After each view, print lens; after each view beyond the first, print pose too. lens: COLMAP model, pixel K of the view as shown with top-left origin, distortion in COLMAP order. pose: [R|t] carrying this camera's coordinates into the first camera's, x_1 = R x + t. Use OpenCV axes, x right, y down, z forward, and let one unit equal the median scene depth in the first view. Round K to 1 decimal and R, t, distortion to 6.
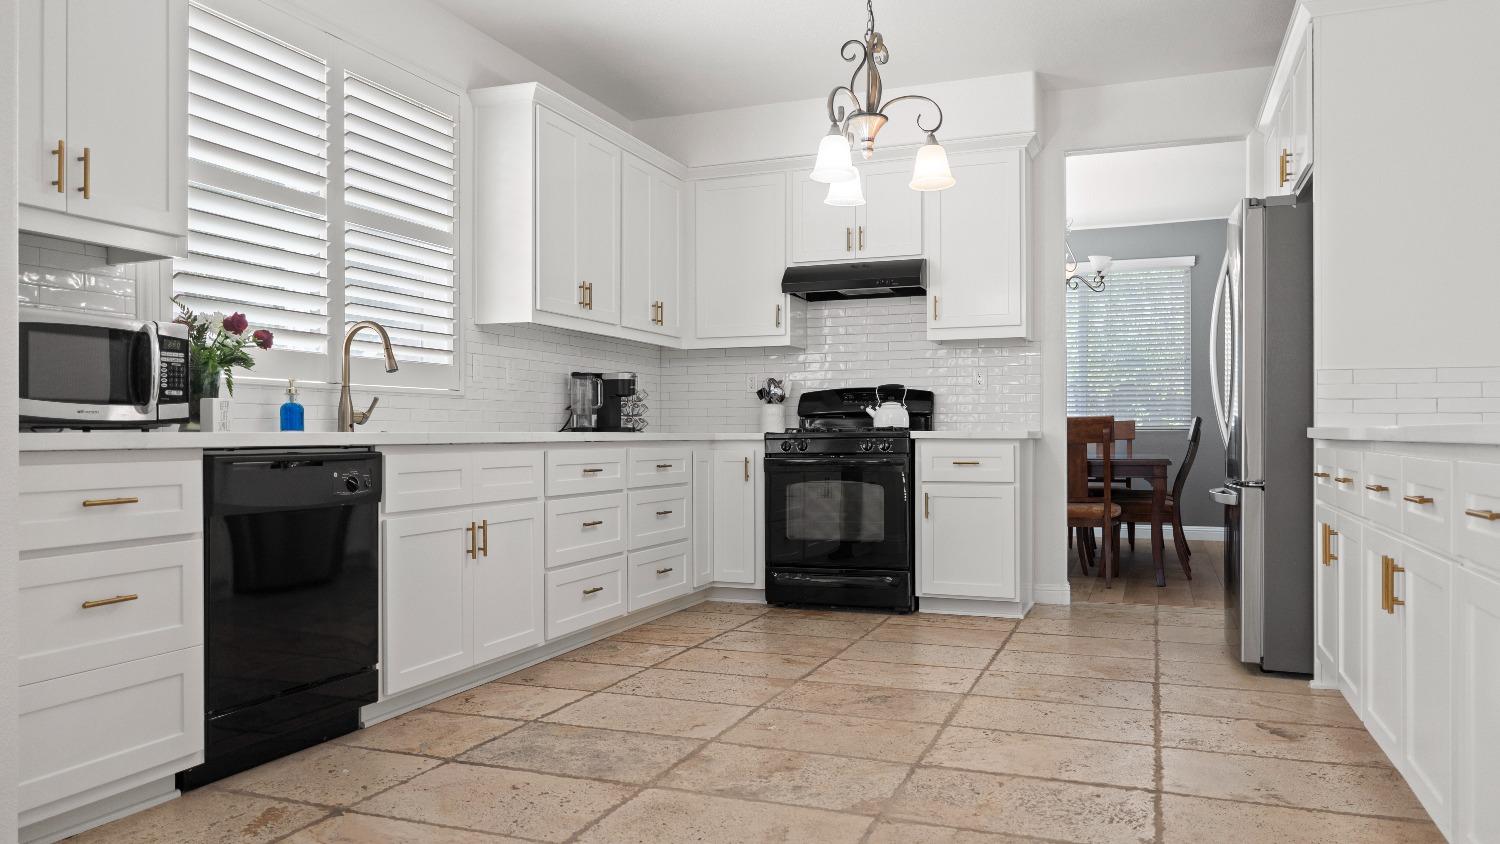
lens RADIAL K [[1037.8, 0, 751.7], [0, 1037.8, 429.6], [0, 0, 1]] dist [0.007122, -0.003640]
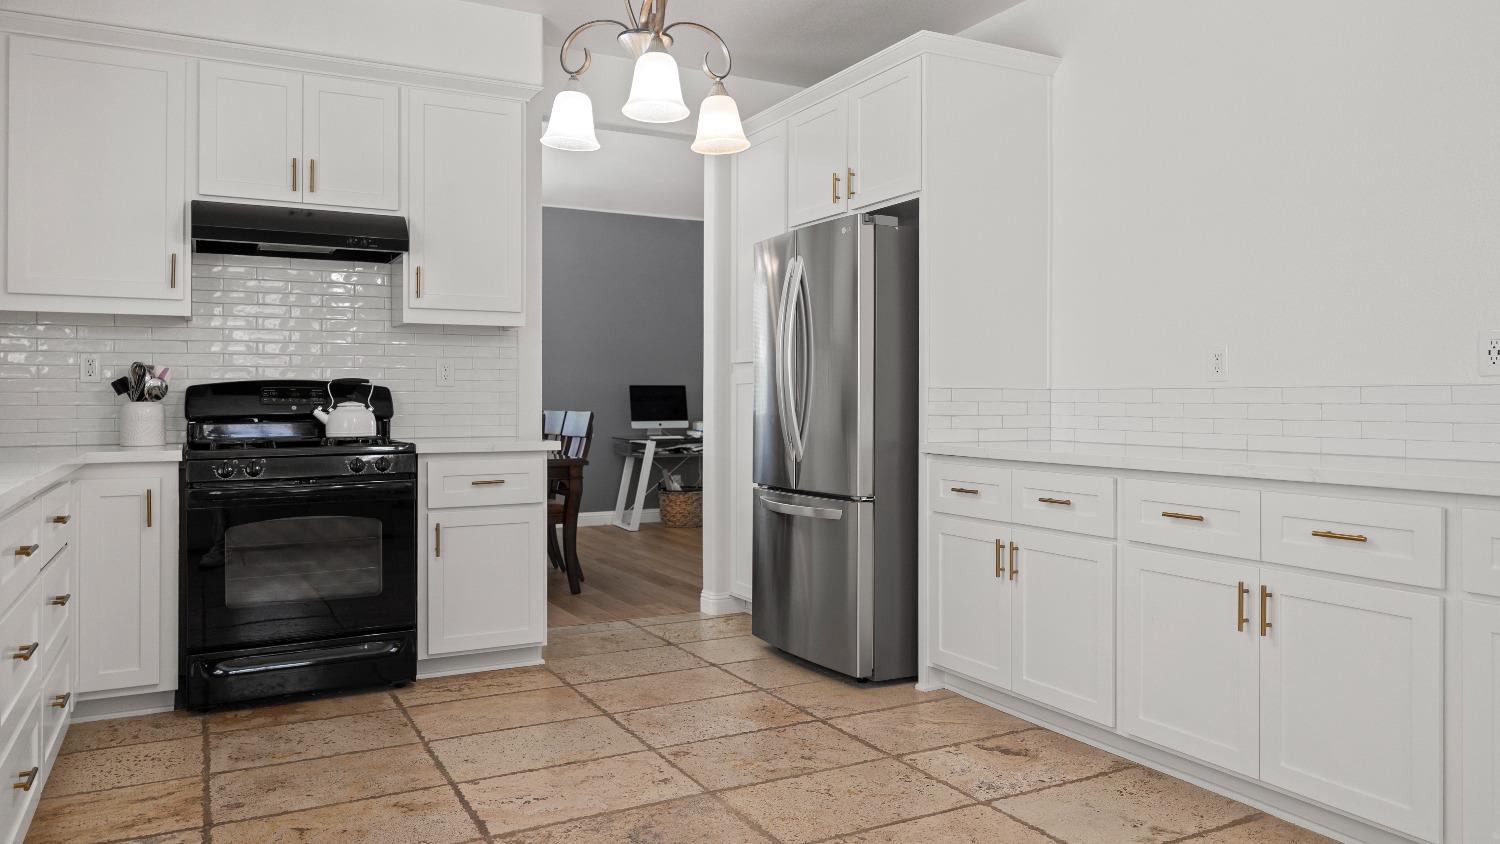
lens RADIAL K [[1037.8, 0, 750.0], [0, 1037.8, 405.9], [0, 0, 1]] dist [0.007122, -0.003640]
pose [[0.653584, -0.004691, 0.756840, -0.260686], [-0.004168, 0.999943, 0.009797, -0.034834], [-0.756843, -0.009557, 0.653527, 0.317905]]
